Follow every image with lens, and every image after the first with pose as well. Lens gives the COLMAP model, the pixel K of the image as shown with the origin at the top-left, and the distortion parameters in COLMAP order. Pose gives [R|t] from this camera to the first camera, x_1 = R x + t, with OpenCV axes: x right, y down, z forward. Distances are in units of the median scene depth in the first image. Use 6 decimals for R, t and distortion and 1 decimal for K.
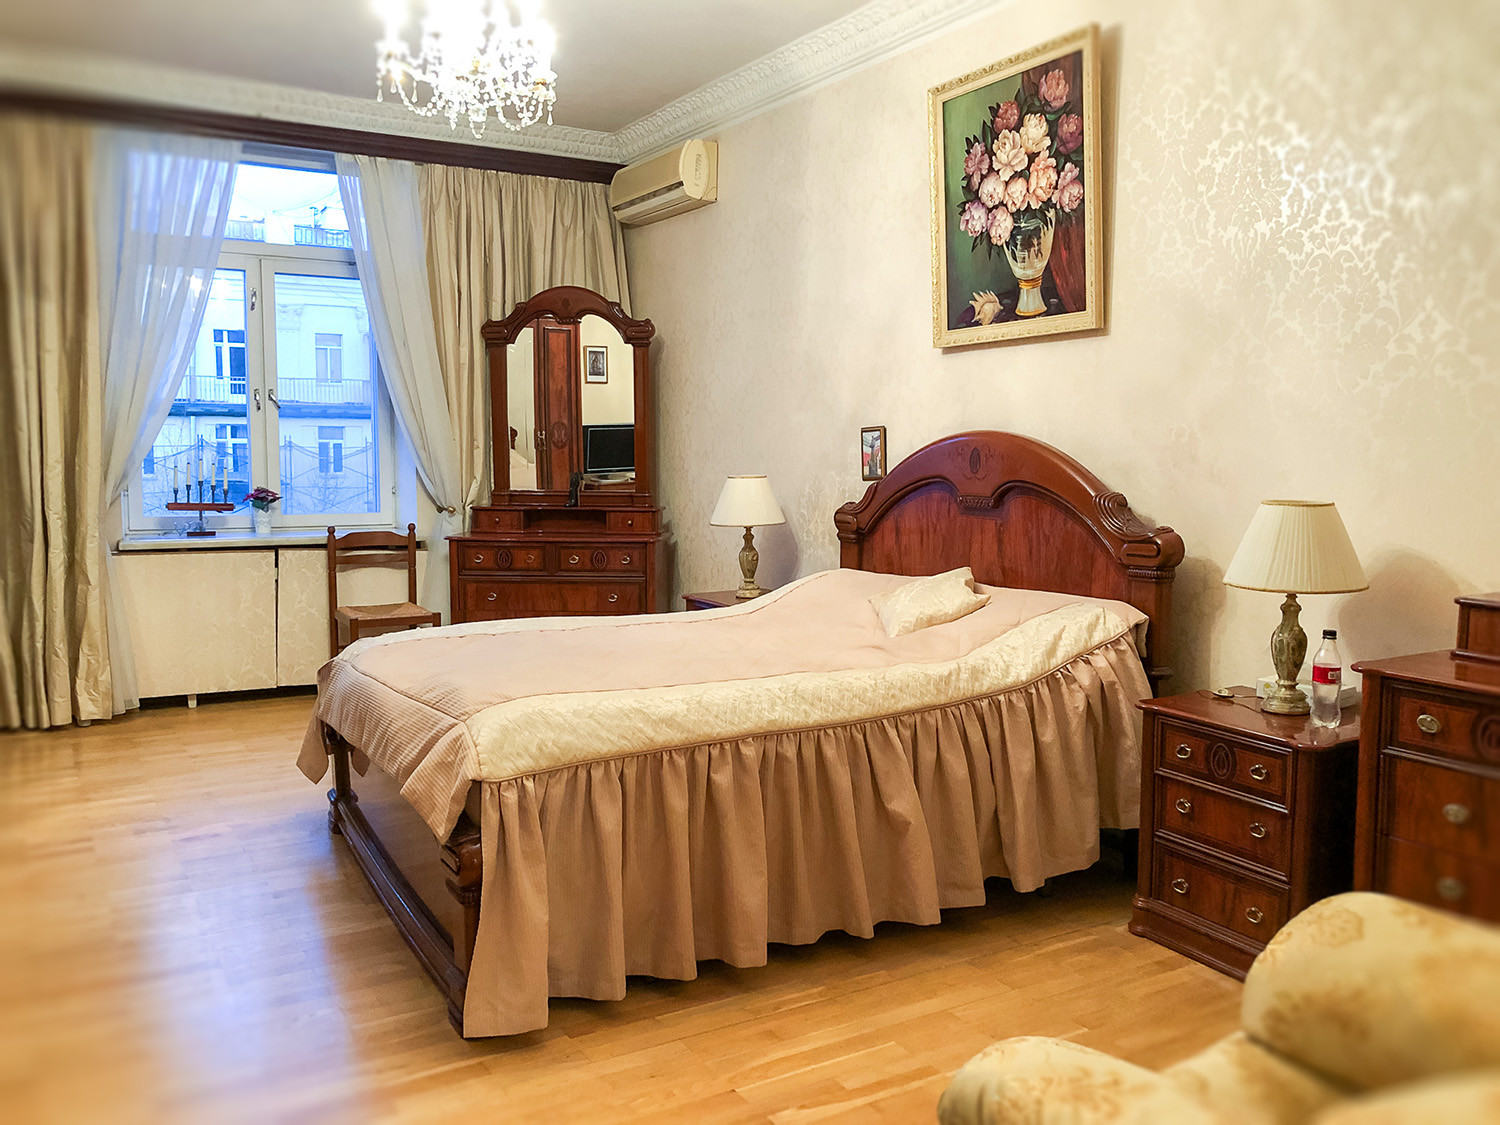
lens RADIAL K [[1256.1, 0, 751.5], [0, 1256.1, 556.6], [0, 0, 1]] dist [-0.000630, 0.009924]
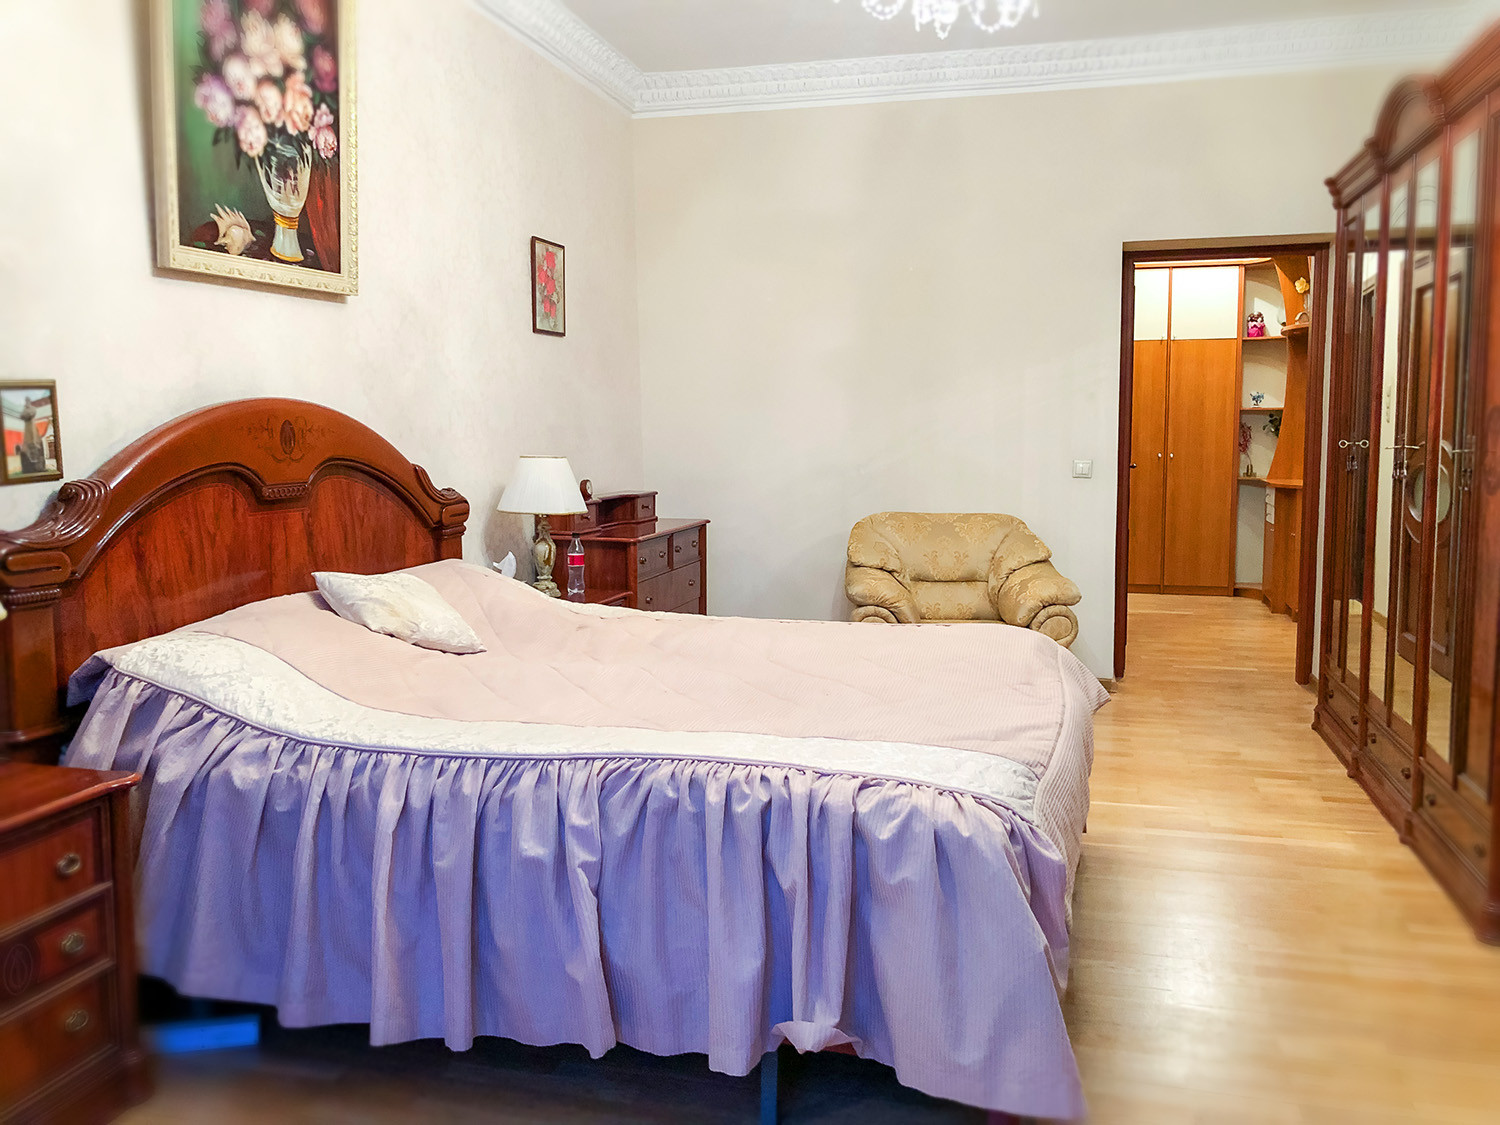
lens RADIAL K [[1256.1, 0, 748.6], [0, 1256.1, 564.6], [0, 0, 1]] dist [-0.000630, 0.009924]
pose [[-0.704250, -0.075491, 0.705927, -0.594310], [0.066557, 0.982931, 0.171512, -0.116984], [-0.706825, 0.167772, -0.687205, 1.391690]]
